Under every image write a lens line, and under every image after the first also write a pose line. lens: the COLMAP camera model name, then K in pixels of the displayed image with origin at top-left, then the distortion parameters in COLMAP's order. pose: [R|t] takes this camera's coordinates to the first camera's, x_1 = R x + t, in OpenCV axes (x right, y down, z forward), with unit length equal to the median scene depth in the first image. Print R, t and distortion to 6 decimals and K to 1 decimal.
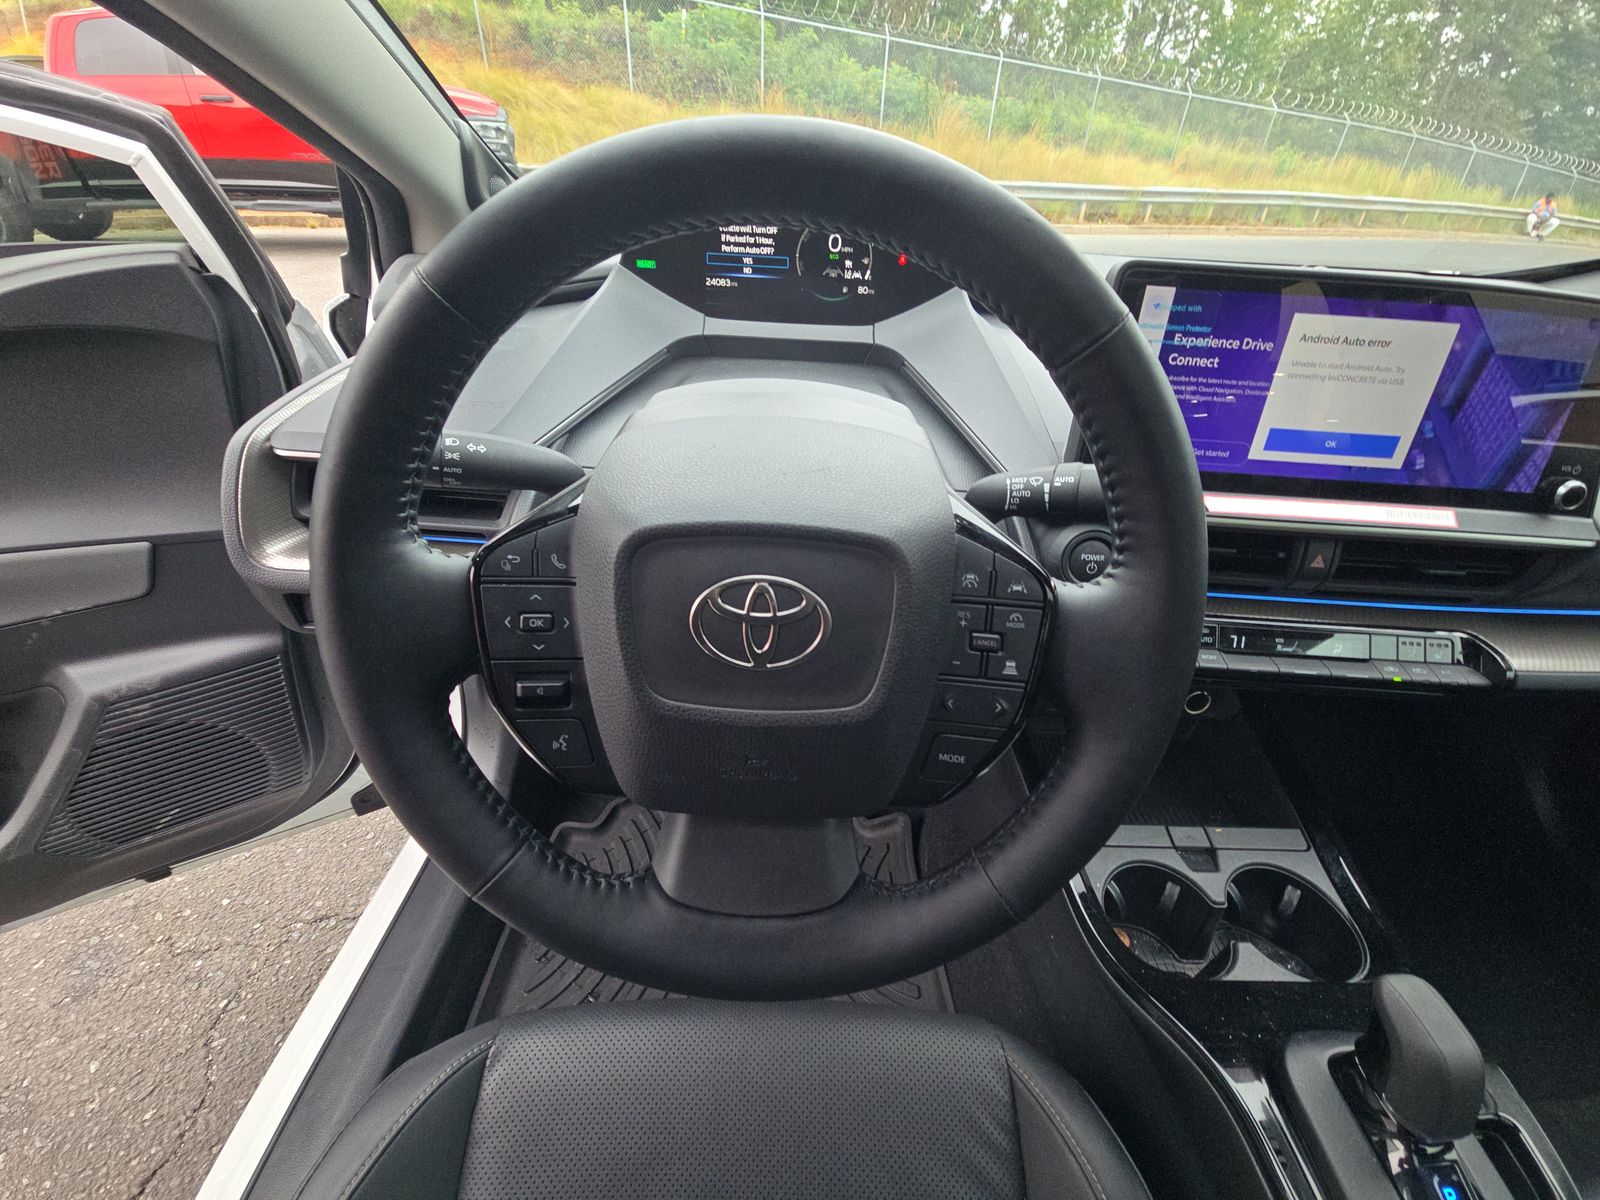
lens RADIAL K [[641.9, 0, 800.0], [0, 641.9, 600.0], [0, 0, 1]] dist [-0.000800, -0.000713]
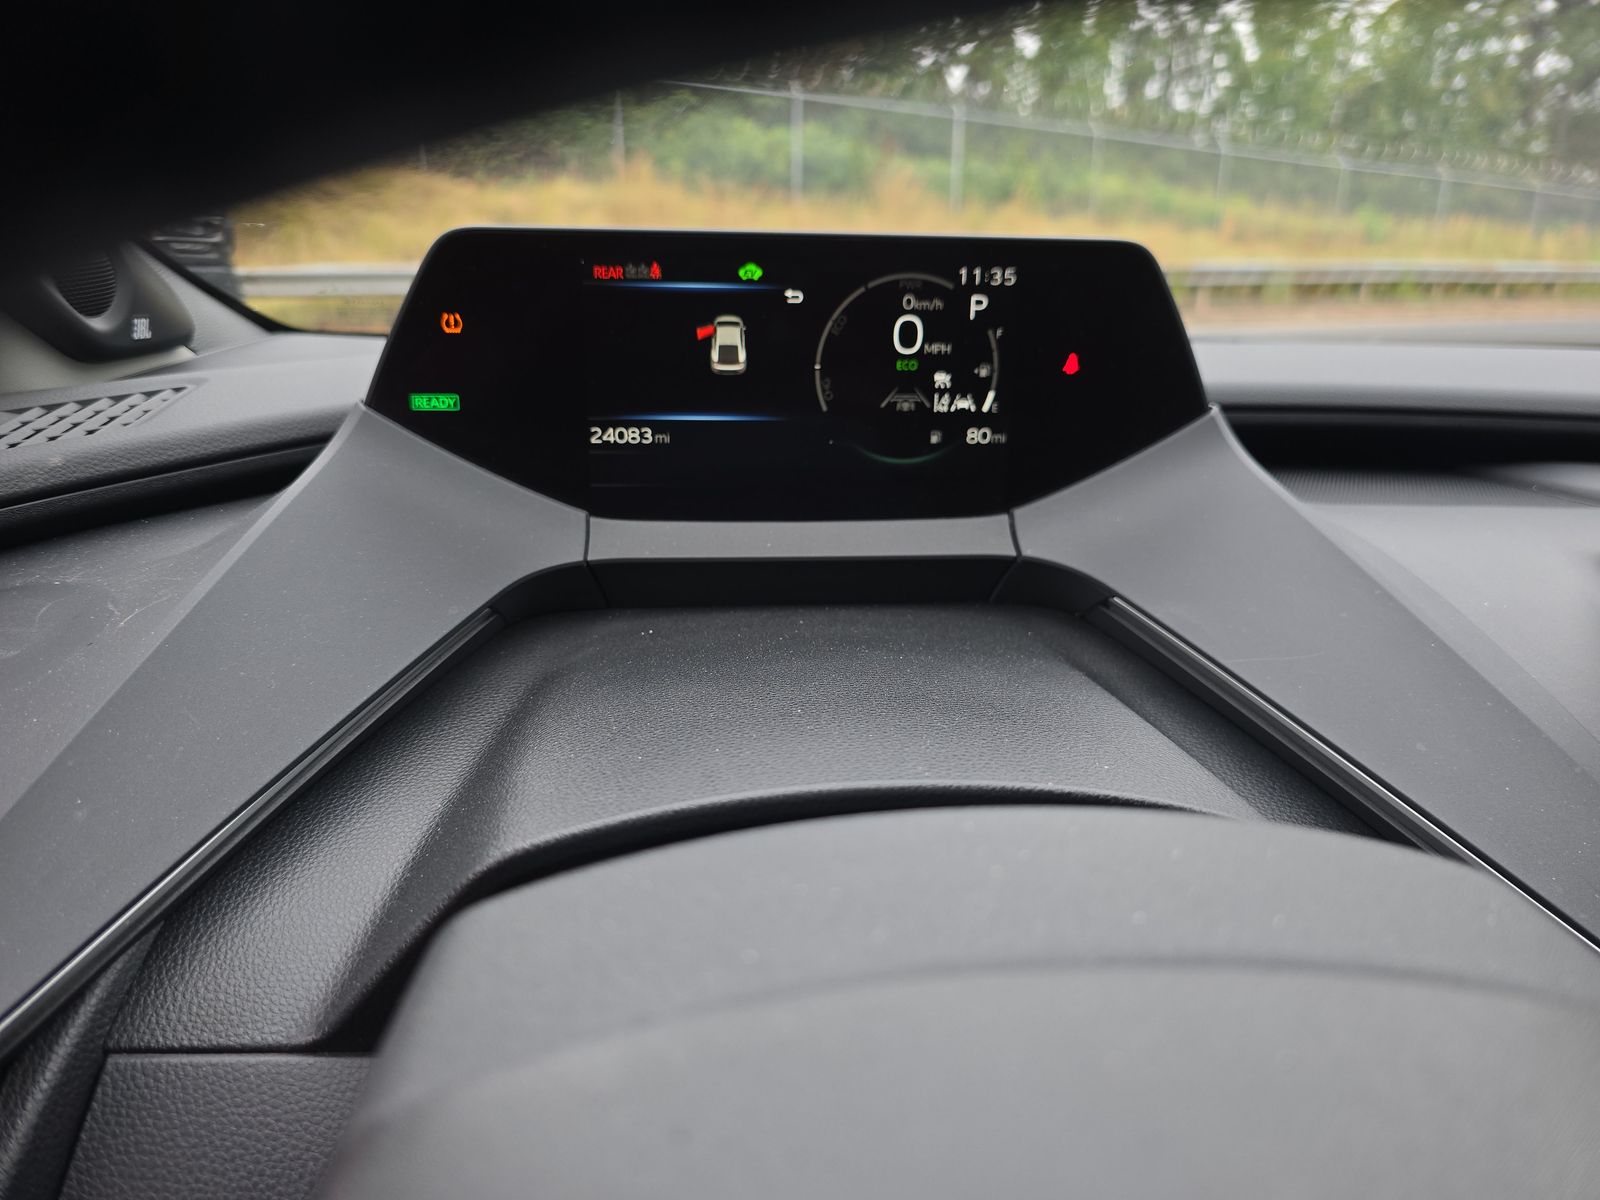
lens RADIAL K [[1100.9, 0, 800.0], [0, 1100.9, 600.0], [0, 0, 1]] dist [0.009193, 0.000838]
pose [[0.994253, -0.062482, 0.086934, -0.084534], [0.084824, 0.955184, -0.283599, -0.198558], [-0.065318, 0.289343, 0.954994, 0.376801]]
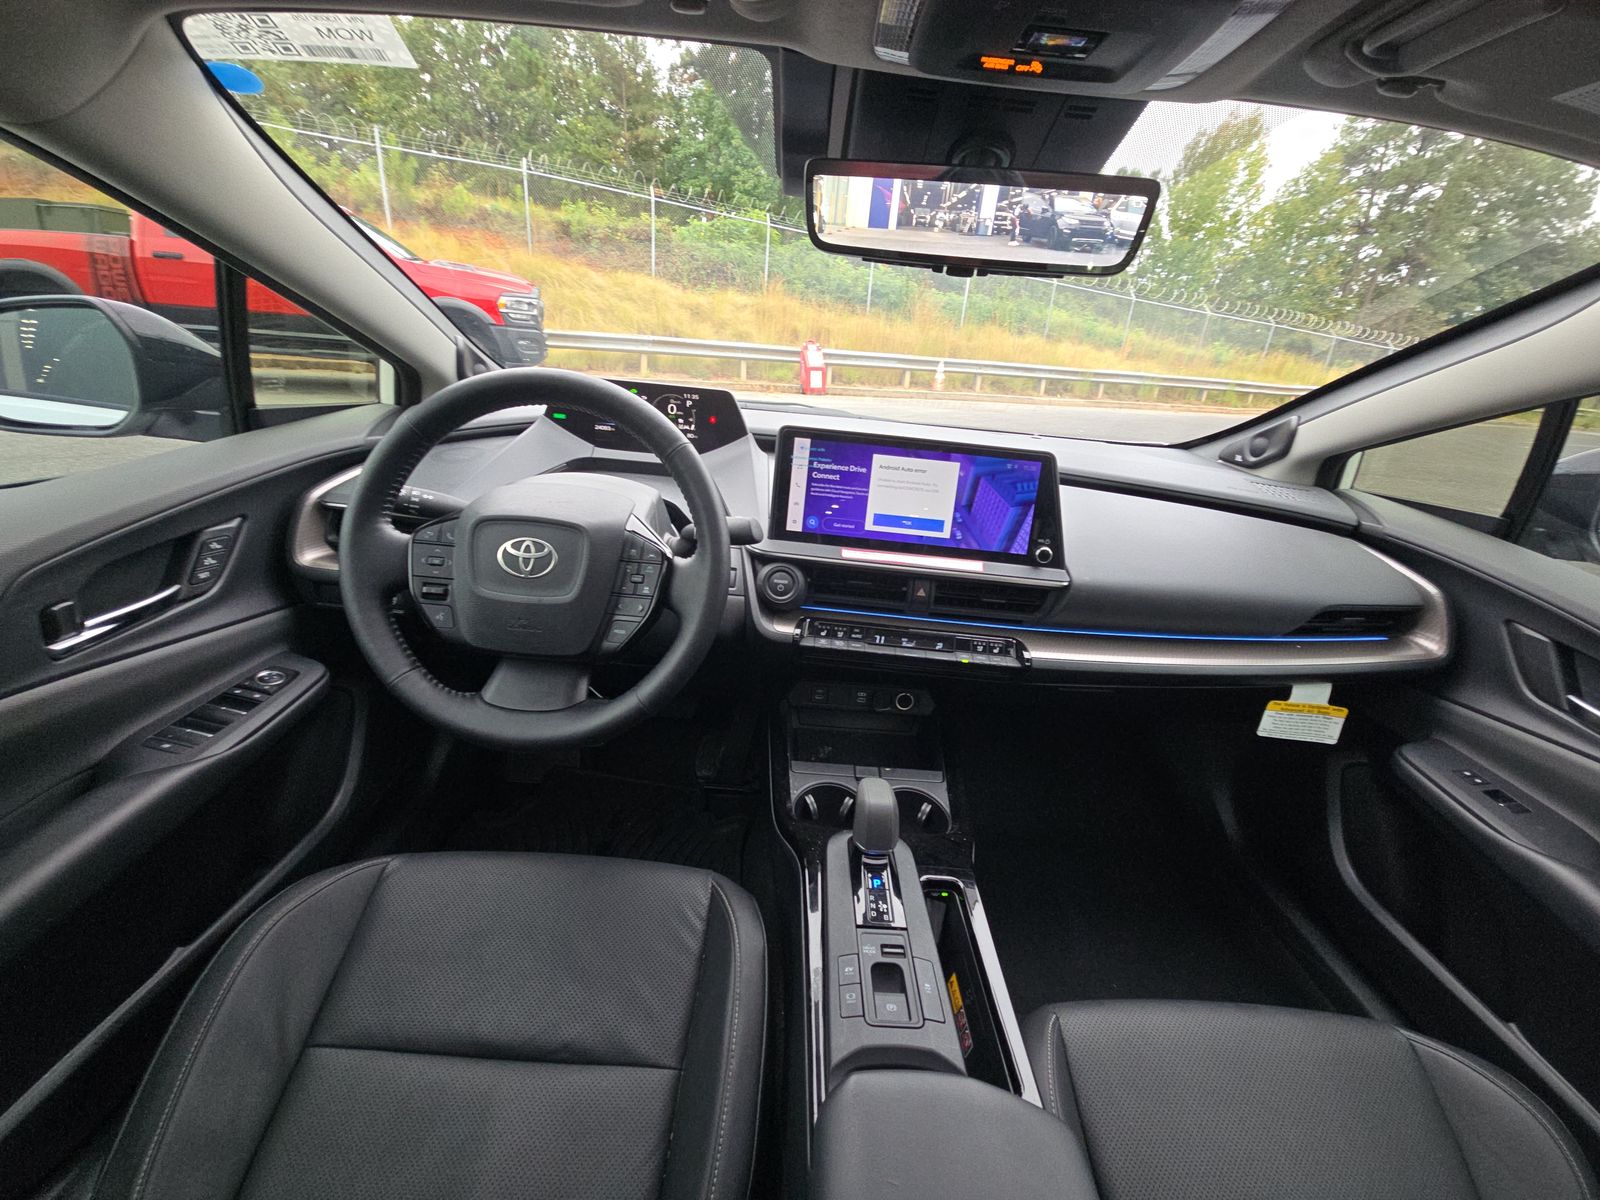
lens RADIAL K [[633.0, 0, 797.8], [0, 633.0, 603.6], [0, 0, 1]] dist [-0.028439, 0.035854]
pose [[0.999207, 0.037770, 0.012593, 0.379175], [-0.034564, 0.979903, -0.196459, 0.258036], [-0.019760, 0.195868, 0.980431, -0.529994]]
